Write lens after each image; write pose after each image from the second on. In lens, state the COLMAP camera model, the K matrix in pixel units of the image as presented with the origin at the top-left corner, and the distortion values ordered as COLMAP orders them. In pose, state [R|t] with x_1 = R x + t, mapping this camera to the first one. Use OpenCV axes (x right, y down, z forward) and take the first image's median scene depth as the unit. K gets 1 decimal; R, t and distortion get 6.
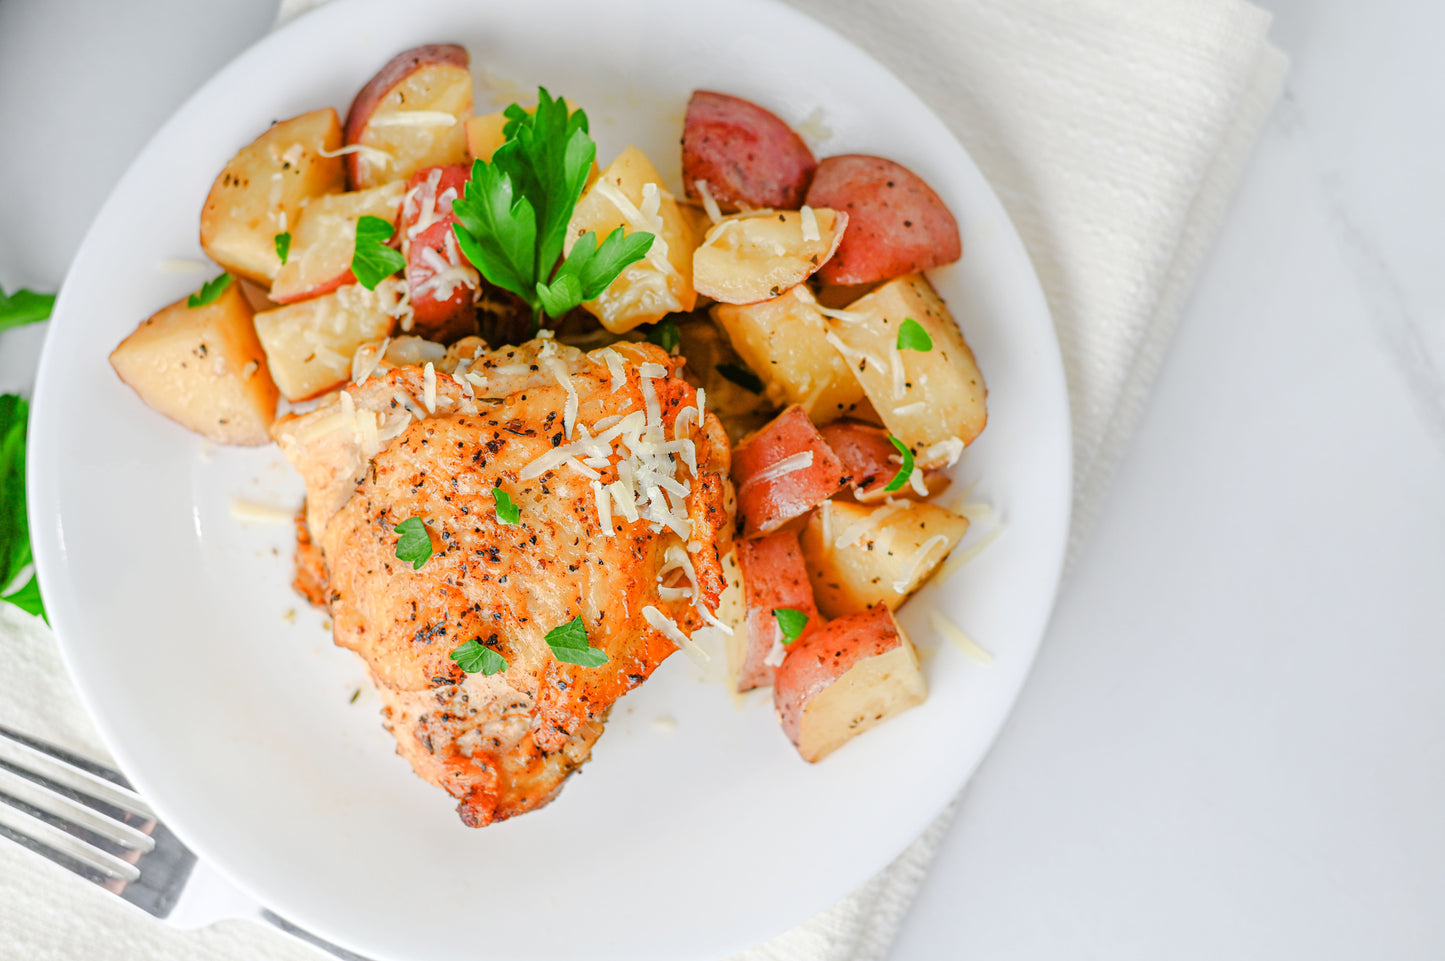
lens RADIAL K [[2304.7, 0, 683.7], [0, 2304.7, 476.1], [0, 0, 1]] dist [-0.128325, -0.091592]
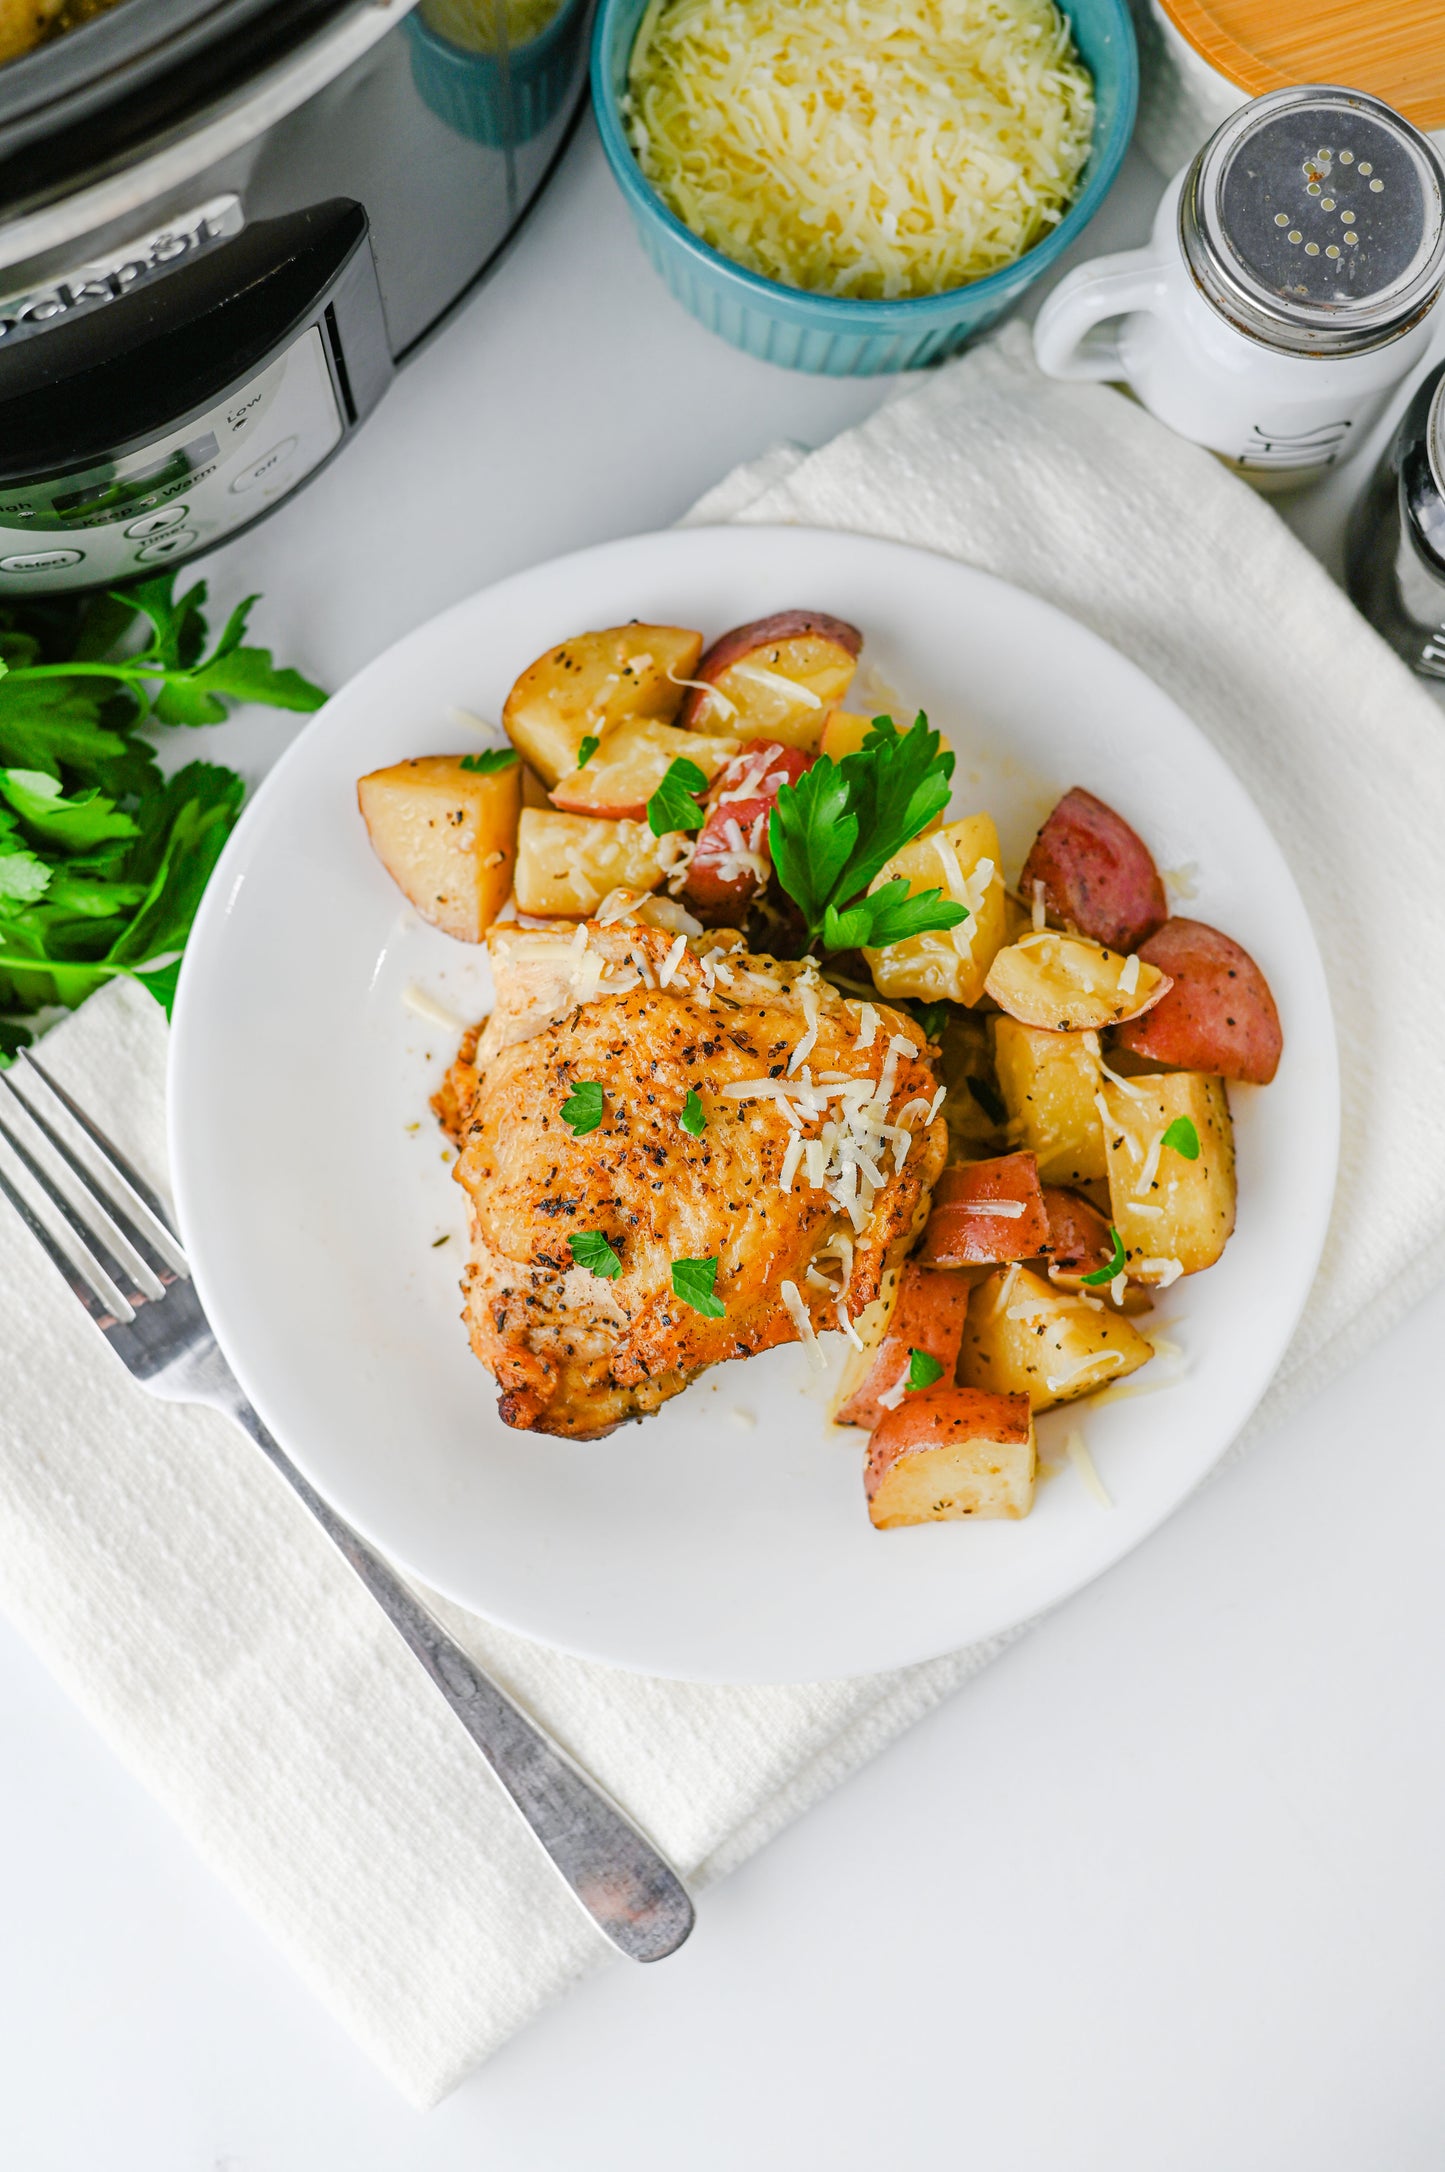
lens RADIAL K [[3405.8, 0, 722.5], [0, 3405.8, 1086.0], [0, 0, 1]] dist [-0.120746, -0.081451]
pose [[0.905017, 0.422197, -0.051892, -0.002196], [-0.424362, 0.904533, -0.041691, 0.052714], [0.029336, 0.059752, 0.997782, -0.327848]]
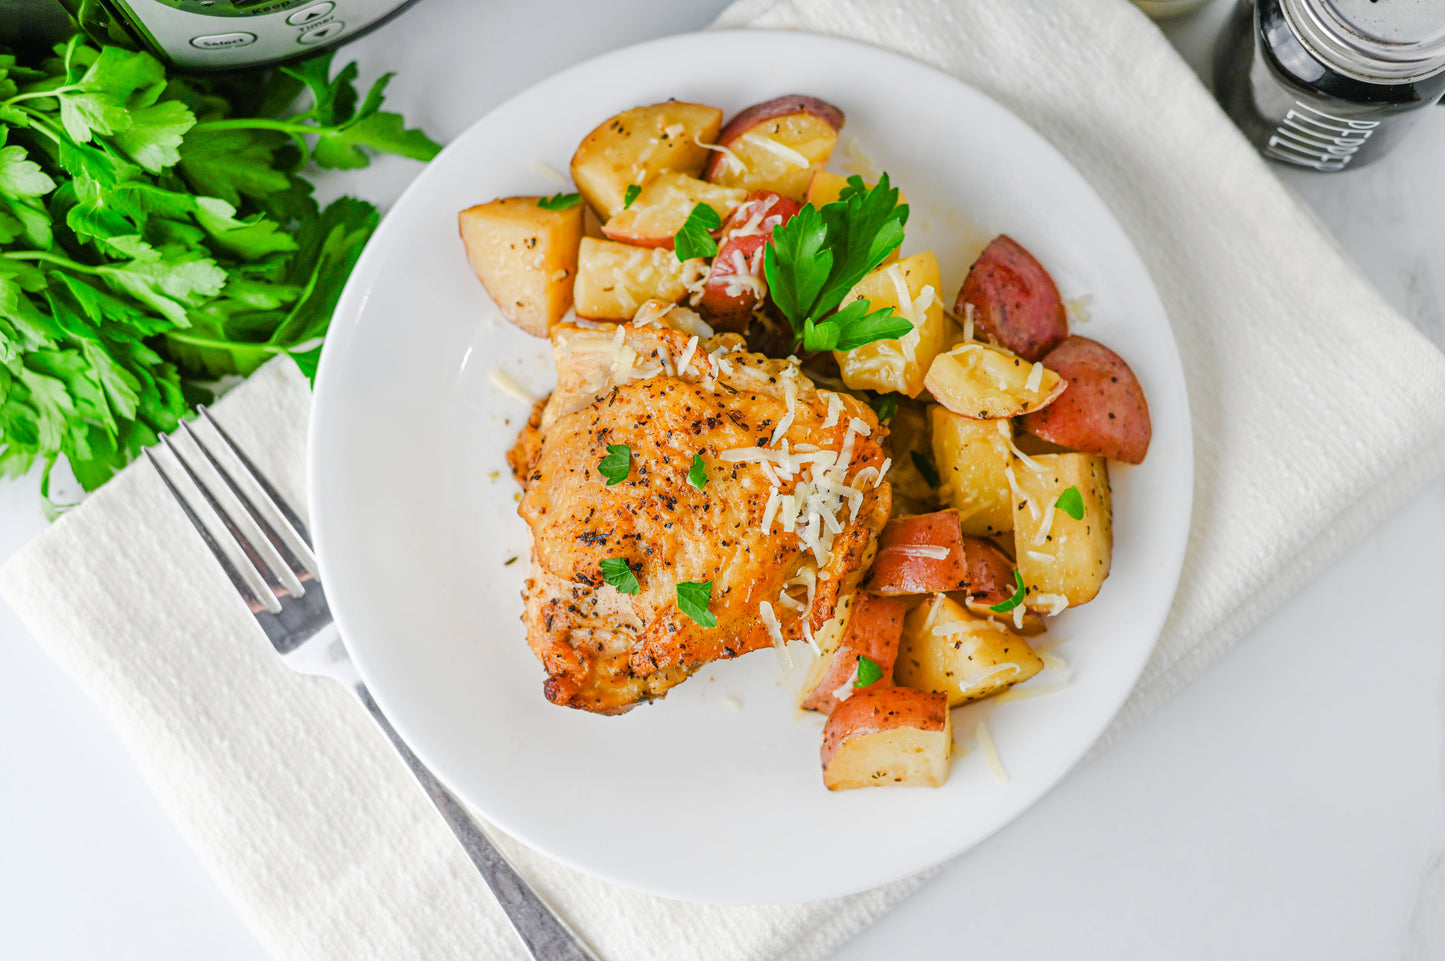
lens RADIAL K [[2265.8, 0, 722.5], [0, 2265.8, 480.5], [0, 0, 1]] dist [-0.120746, -0.081451]
pose [[0.887612, 0.453880, -0.078347, 0.026944], [-0.456169, 0.889794, -0.013300, 0.026116], [0.063677, 0.047545, 0.996837, -0.164002]]
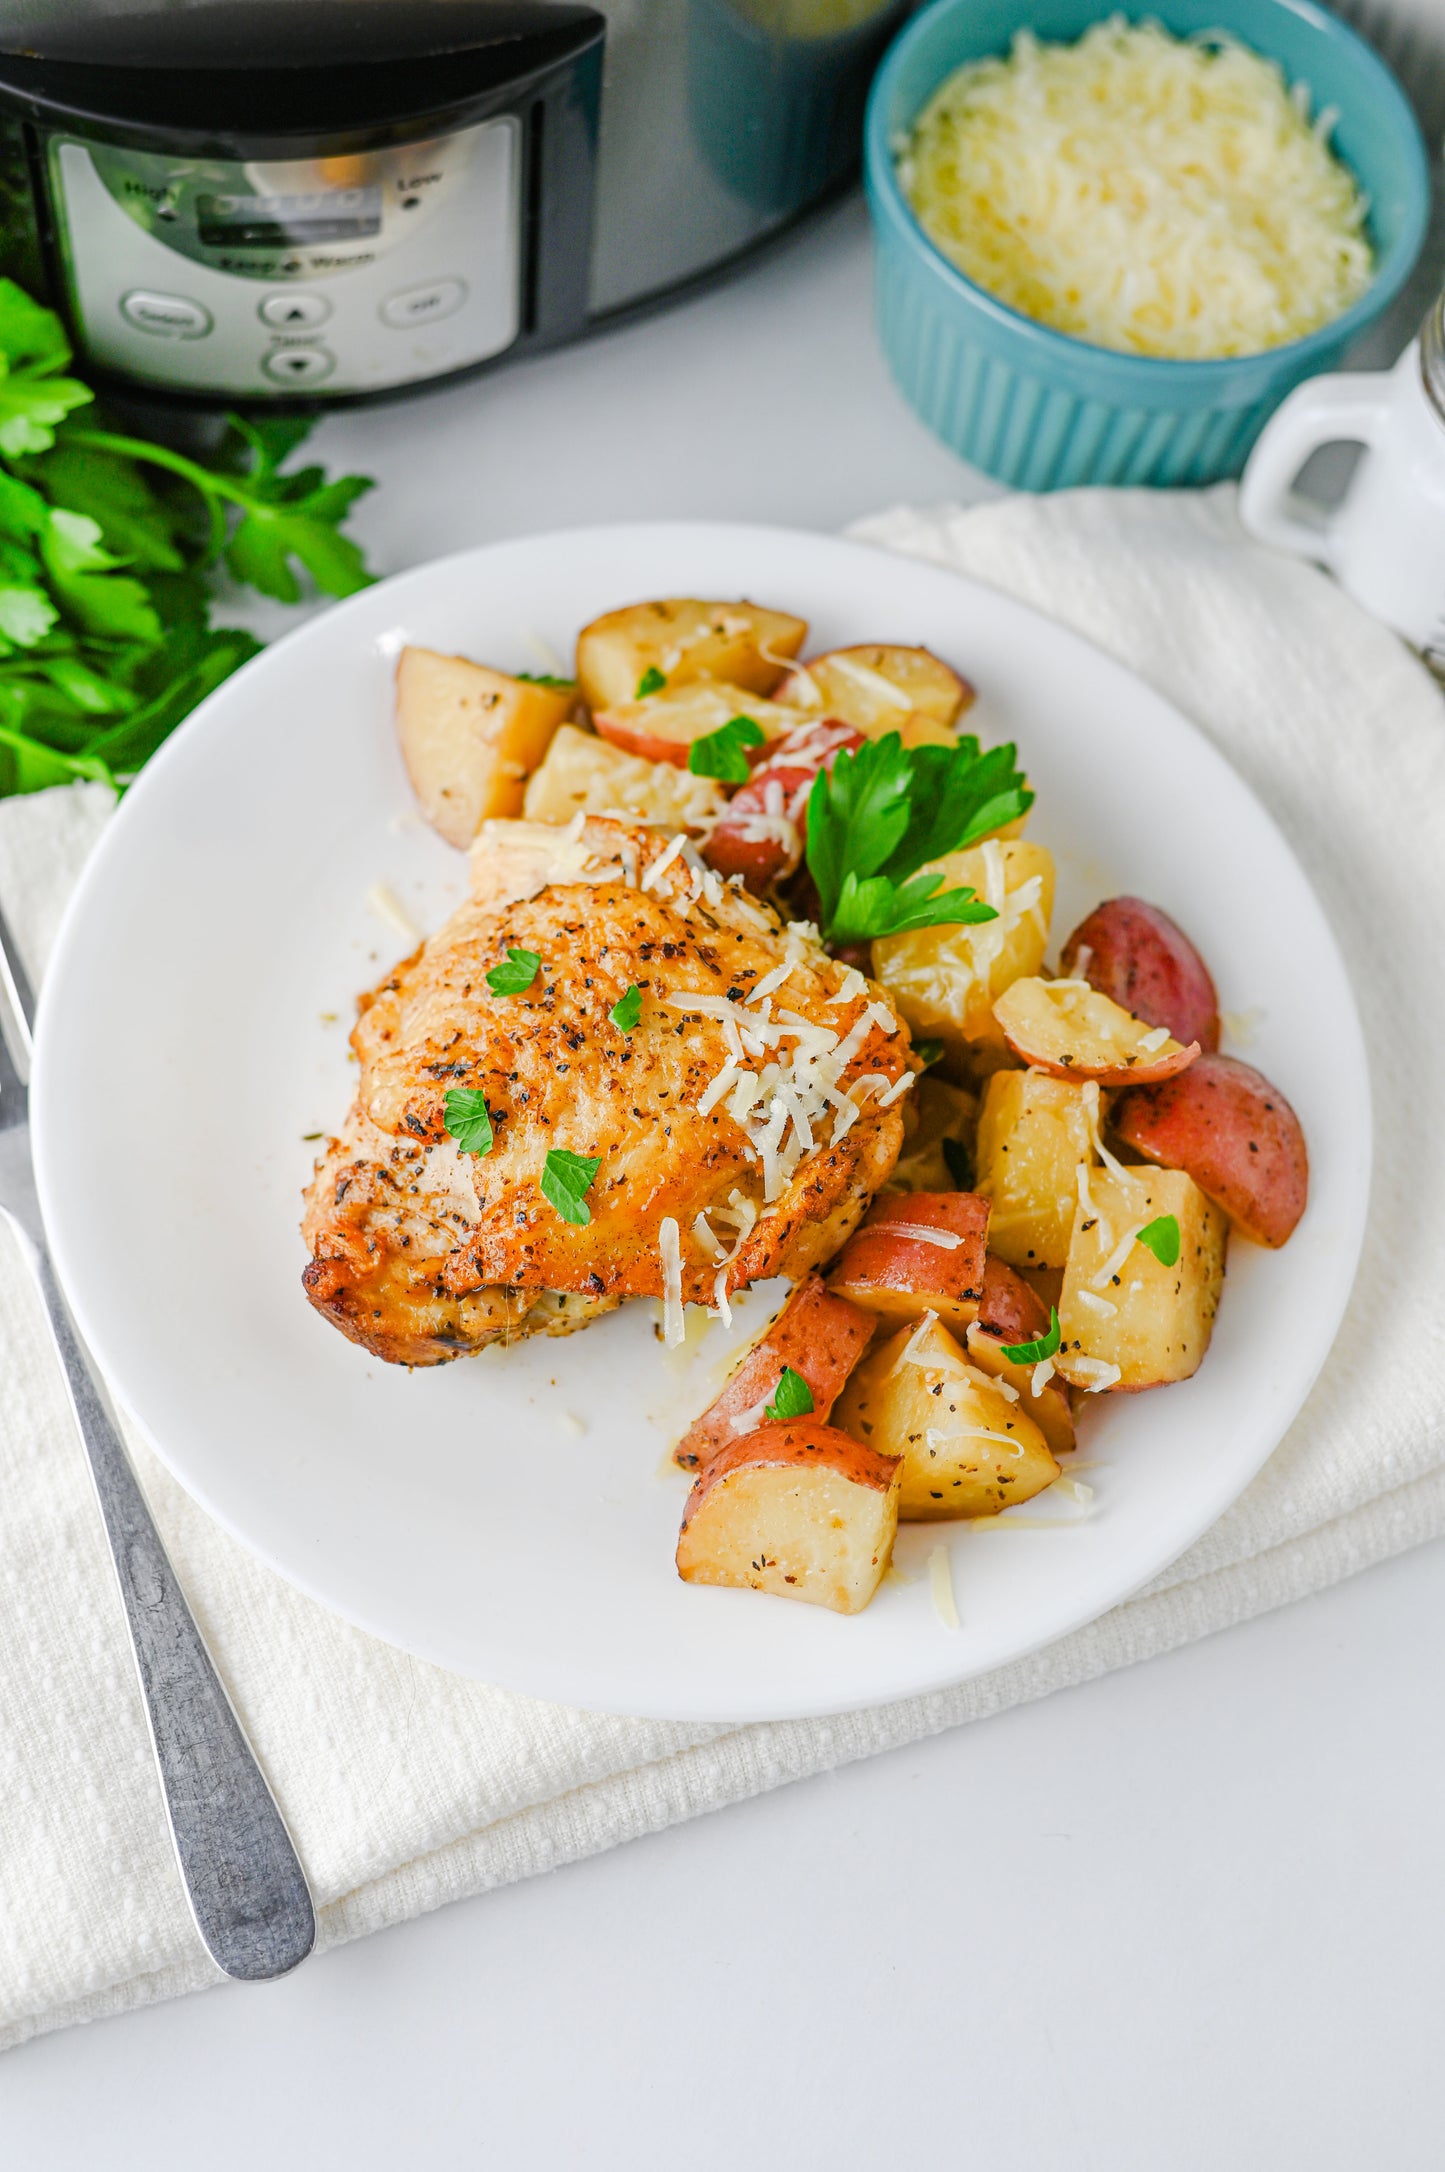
lens RADIAL K [[3405.8, 0, 722.5], [0, 3405.8, 1086.0], [0, 0, 1]] dist [-0.120746, -0.081451]
pose [[0.727059, 0.628061, -0.277351, 0.278118], [-0.686430, 0.673250, -0.274861, 0.320470], [0.014097, 0.390222, 0.920613, -0.064488]]
